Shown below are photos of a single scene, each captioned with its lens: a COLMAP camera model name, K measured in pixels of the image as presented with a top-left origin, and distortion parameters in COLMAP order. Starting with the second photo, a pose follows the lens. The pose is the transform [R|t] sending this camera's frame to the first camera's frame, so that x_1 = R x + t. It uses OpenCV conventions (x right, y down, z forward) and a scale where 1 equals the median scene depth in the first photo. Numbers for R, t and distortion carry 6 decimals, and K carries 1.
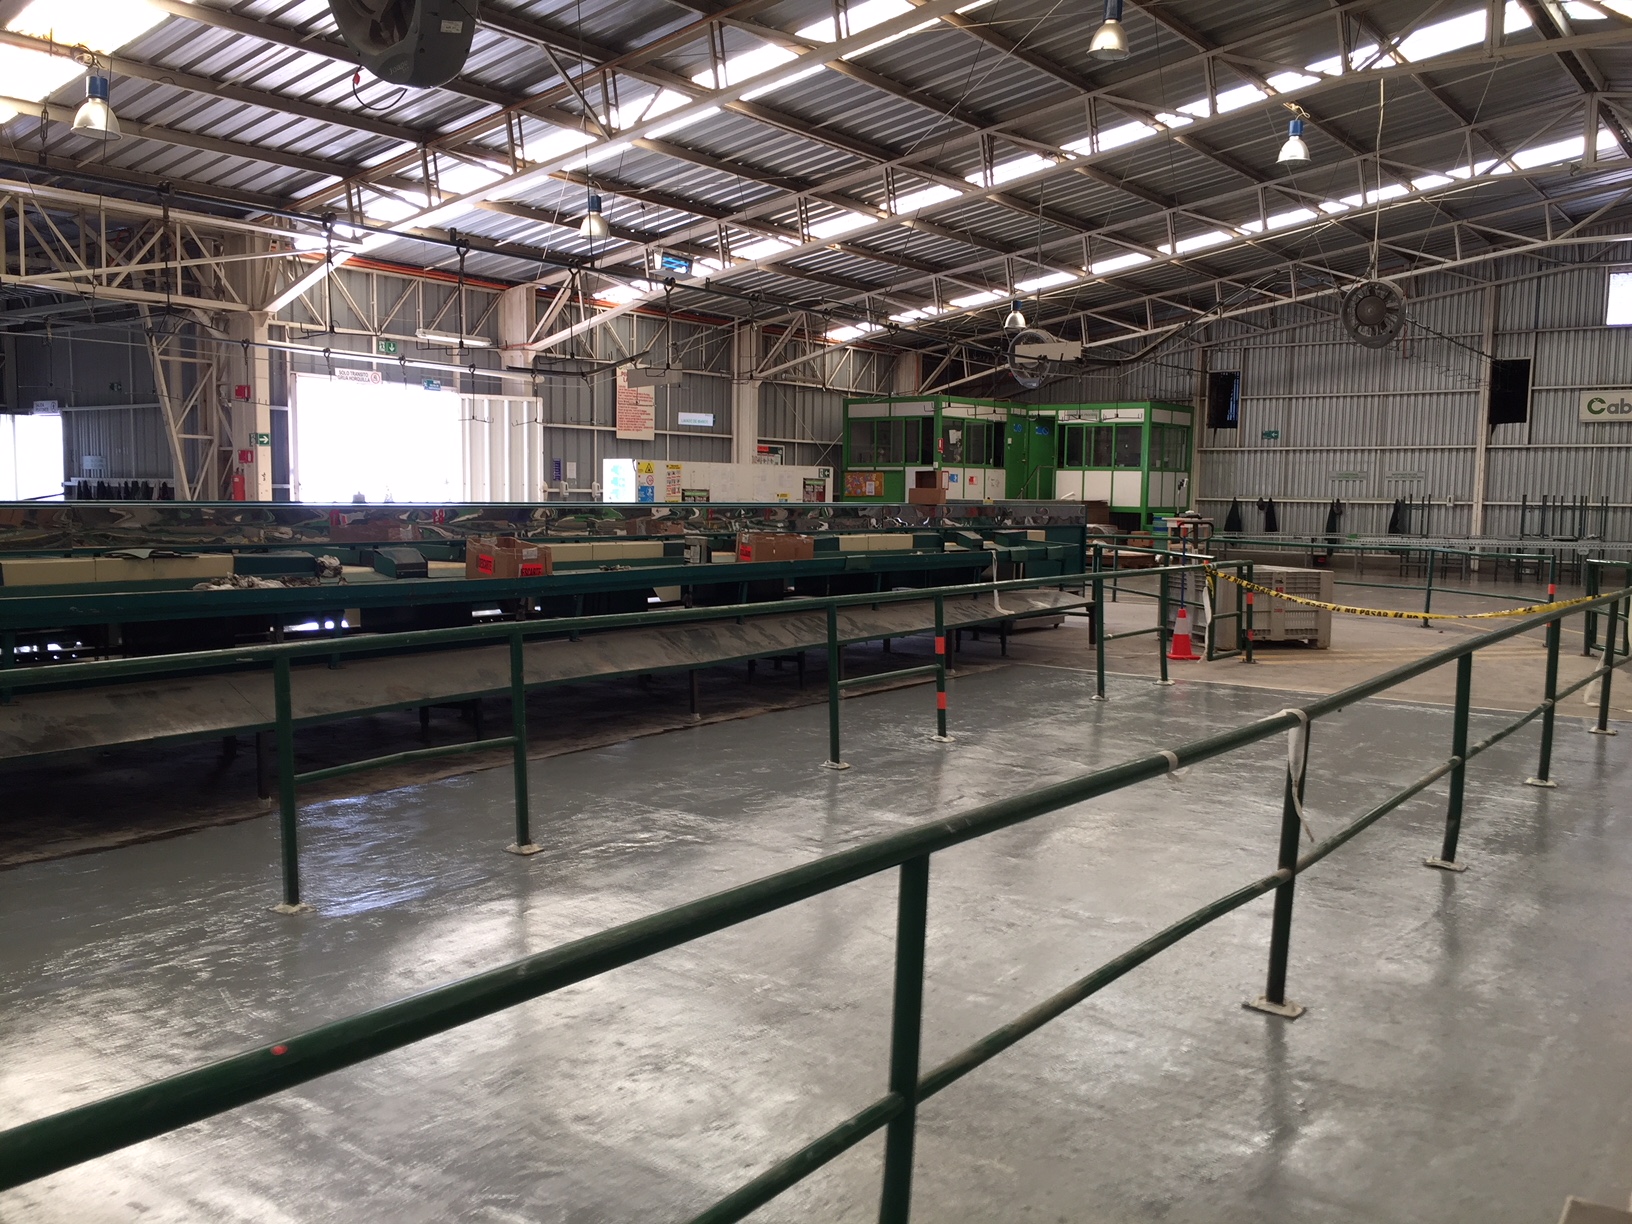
lens RADIAL K [[1404.1, 0, 816.0], [0, 1404.1, 612.0], [0, 0, 1]] dist [0.003204, 0.084487]
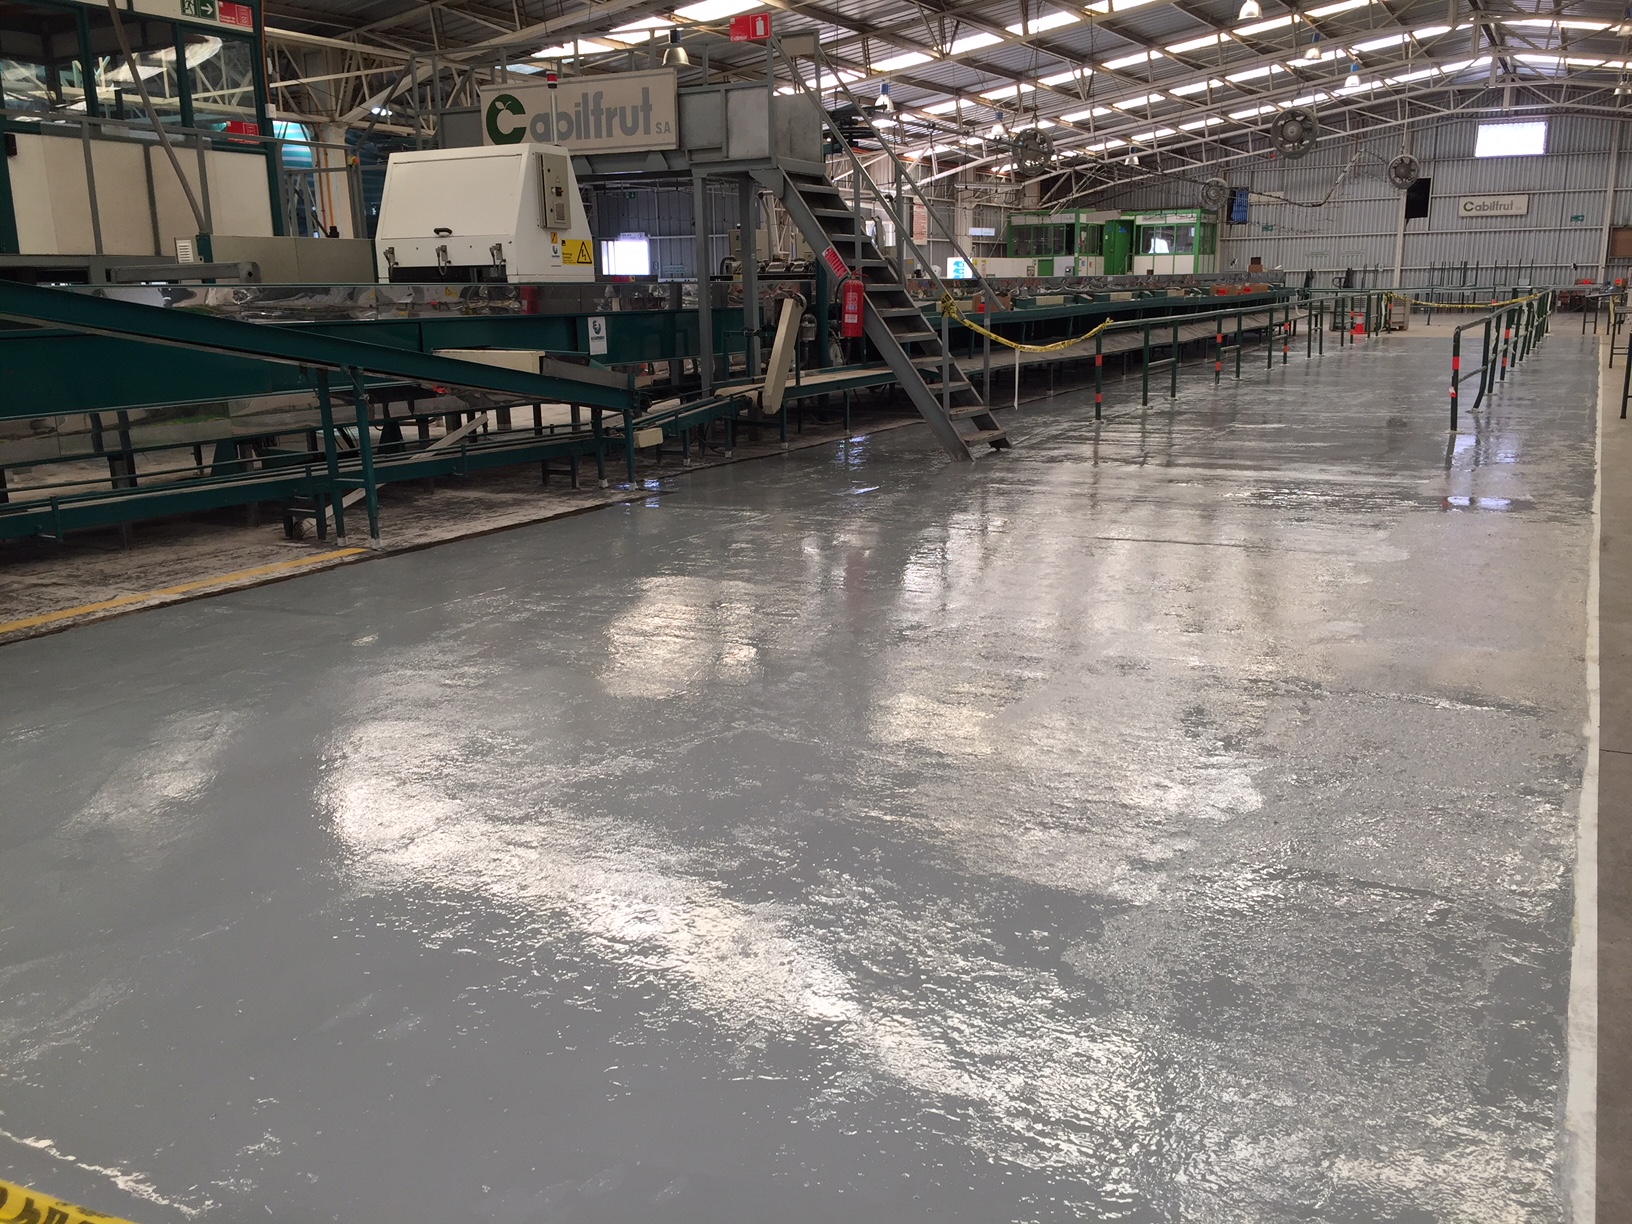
lens RADIAL K [[1375.2, 0, 816.0], [0, 1375.2, 612.0], [0, 0, 1]] dist [0.076333, -0.000681]
pose [[0.988805, -0.057600, 0.137651, -0.451404], [0.036037, 0.987367, 0.154295, 0.043720], [-0.144799, -0.147607, 0.978389, -0.569870]]
